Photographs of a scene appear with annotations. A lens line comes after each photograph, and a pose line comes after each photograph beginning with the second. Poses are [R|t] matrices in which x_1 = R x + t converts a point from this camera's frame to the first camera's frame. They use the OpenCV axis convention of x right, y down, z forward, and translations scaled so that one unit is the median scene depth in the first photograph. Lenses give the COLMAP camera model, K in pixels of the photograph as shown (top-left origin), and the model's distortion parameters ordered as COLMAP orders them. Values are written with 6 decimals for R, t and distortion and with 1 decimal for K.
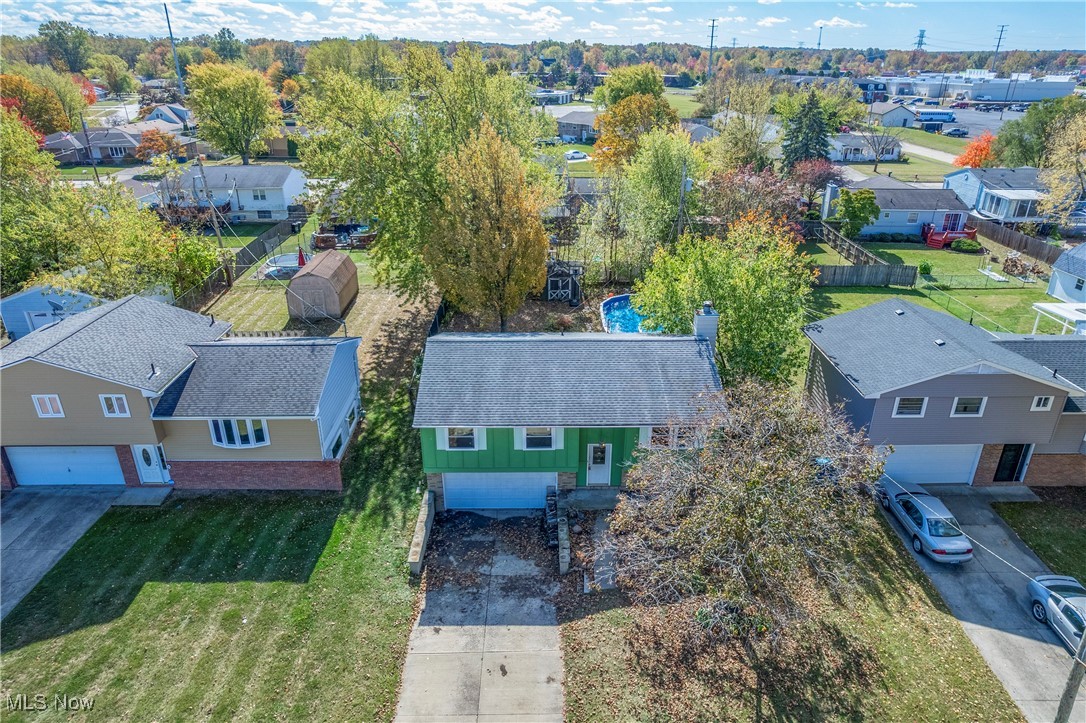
lens RADIAL K [[702.0, 0, 549.8], [0, 702.0, 361.5], [0, 0, 1]] dist [-0.081434, 0.075812]
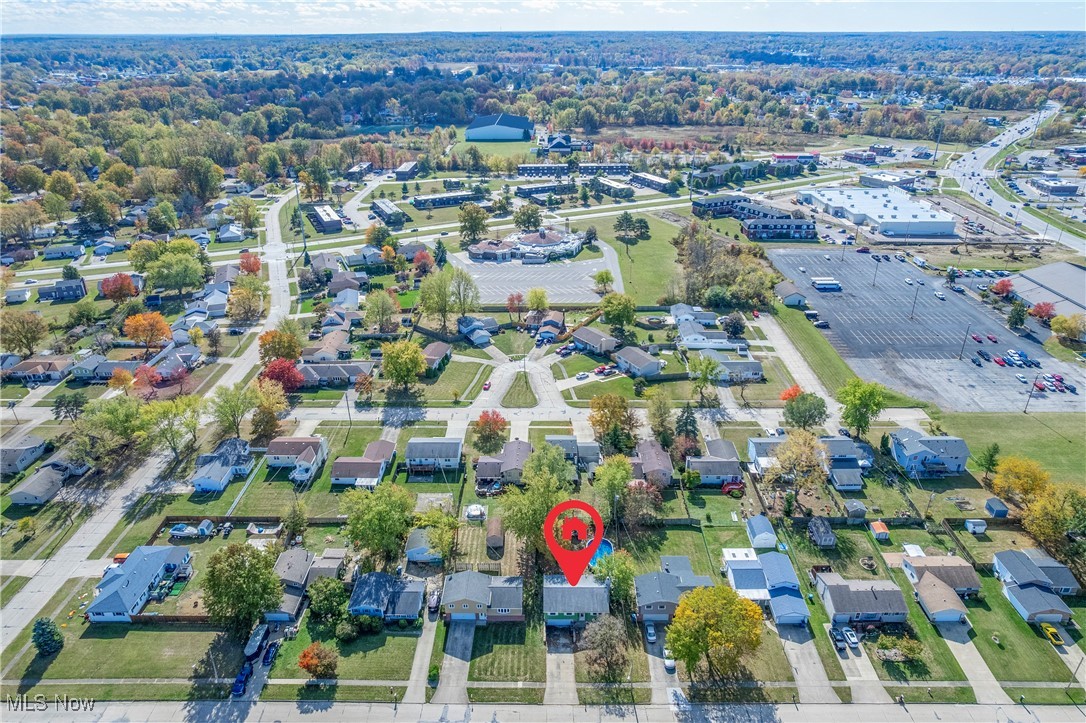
lens RADIAL K [[702.0, 0, 549.8], [0, 702.0, 361.5], [0, 0, 1]] dist [-0.081434, 0.075812]
pose [[0.999855, 0.005827, -0.016000, -0.089033], [-0.005293, 0.999434, 0.033209, -1.936302], [0.016184, -0.033120, 0.999320, -4.042337]]
